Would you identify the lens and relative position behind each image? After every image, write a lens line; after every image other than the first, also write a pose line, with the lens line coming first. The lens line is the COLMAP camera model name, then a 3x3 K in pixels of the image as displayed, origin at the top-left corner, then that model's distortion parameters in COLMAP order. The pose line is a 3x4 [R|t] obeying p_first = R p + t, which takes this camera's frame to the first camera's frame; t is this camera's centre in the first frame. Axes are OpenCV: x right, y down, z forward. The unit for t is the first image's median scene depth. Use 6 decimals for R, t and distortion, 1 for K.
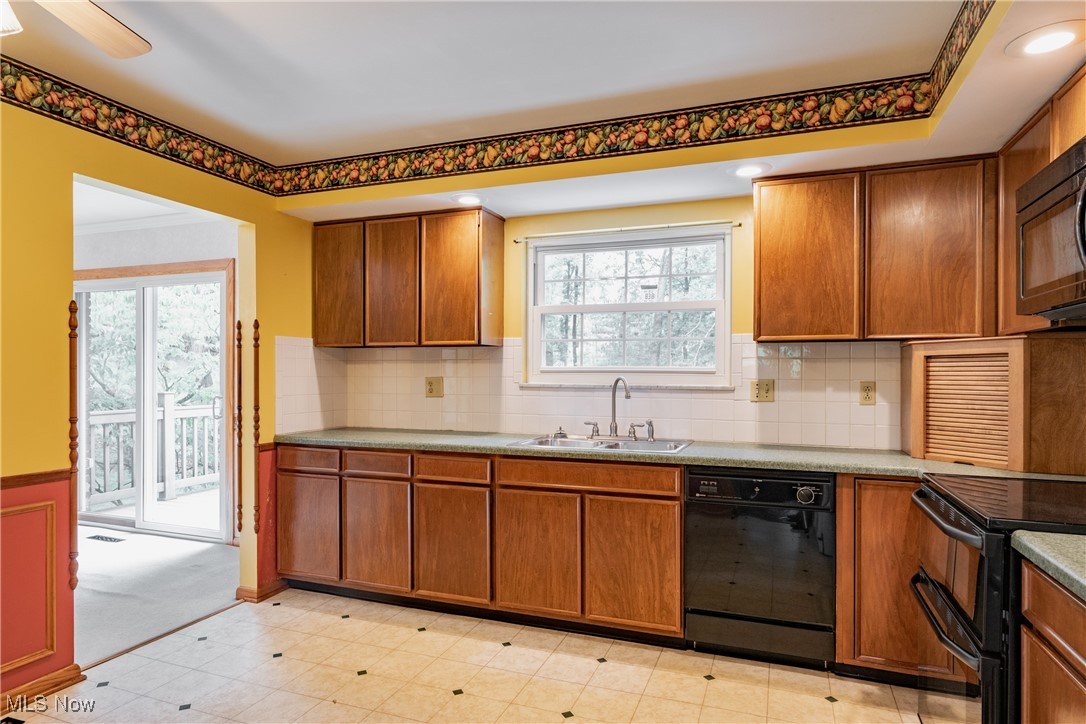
lens RADIAL K [[621.8, 0, 544.0], [0, 621.8, 372.1], [0, 0, 1]] dist [0.005273, -0.002142]
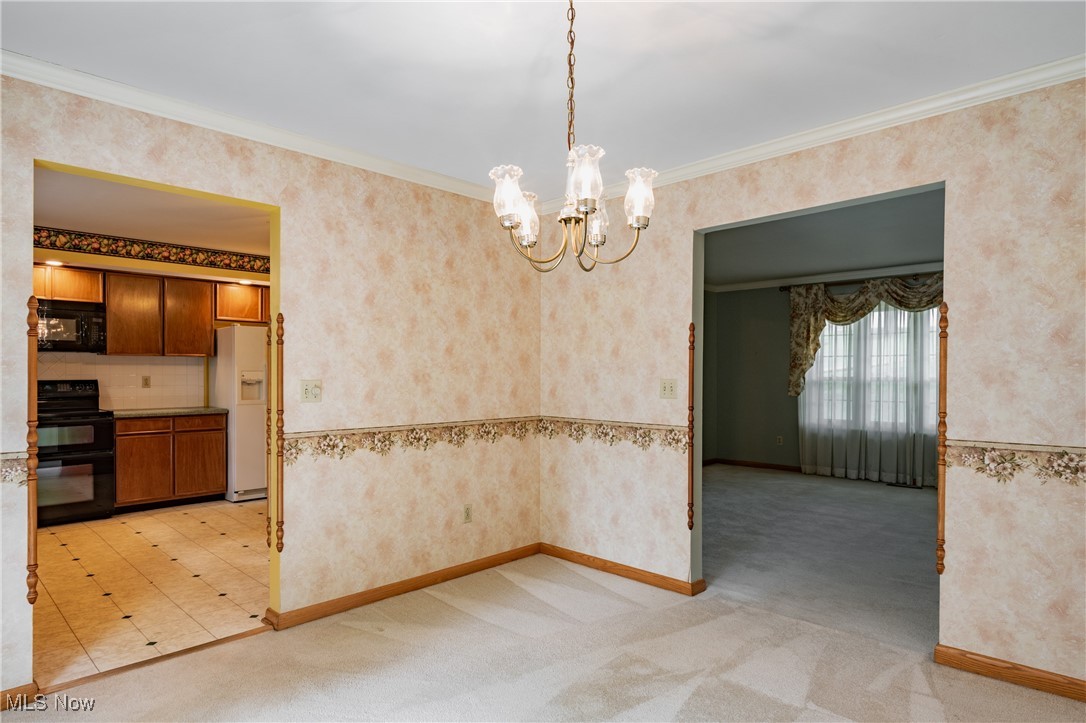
lens RADIAL K [[621.8, 0, 542.9], [0, 621.8, 370.5], [0, 0, 1]] dist [0.005273, -0.002142]
pose [[-0.918713, 0.000500, 0.394925, -1.530595], [-0.001597, 0.999986, -0.004981, 0.004279], [-0.394922, -0.005207, -0.918700, 1.693512]]
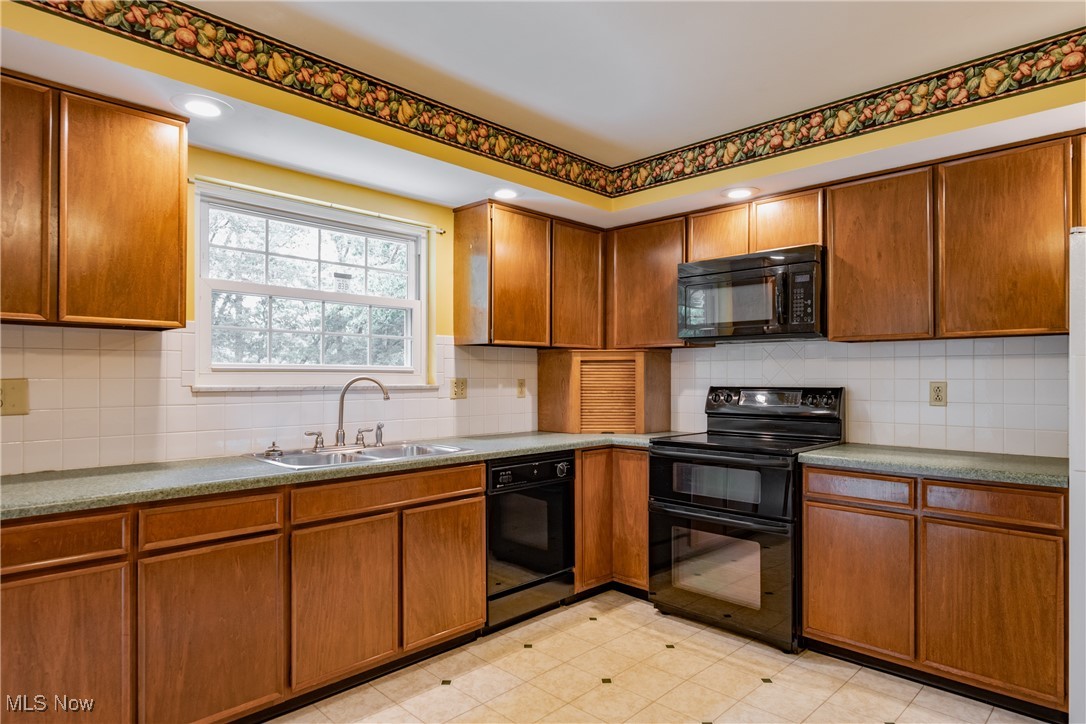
lens RADIAL K [[621.8, 0, 544.6], [0, 621.8, 370.1], [0, 0, 1]] dist [0.005273, -0.002142]
pose [[0.406160, 0.004935, 0.913788, -0.655673], [-0.002246, 0.999988, -0.004402, 0.001893], [-0.913799, -0.000264, 0.406166, 0.461528]]
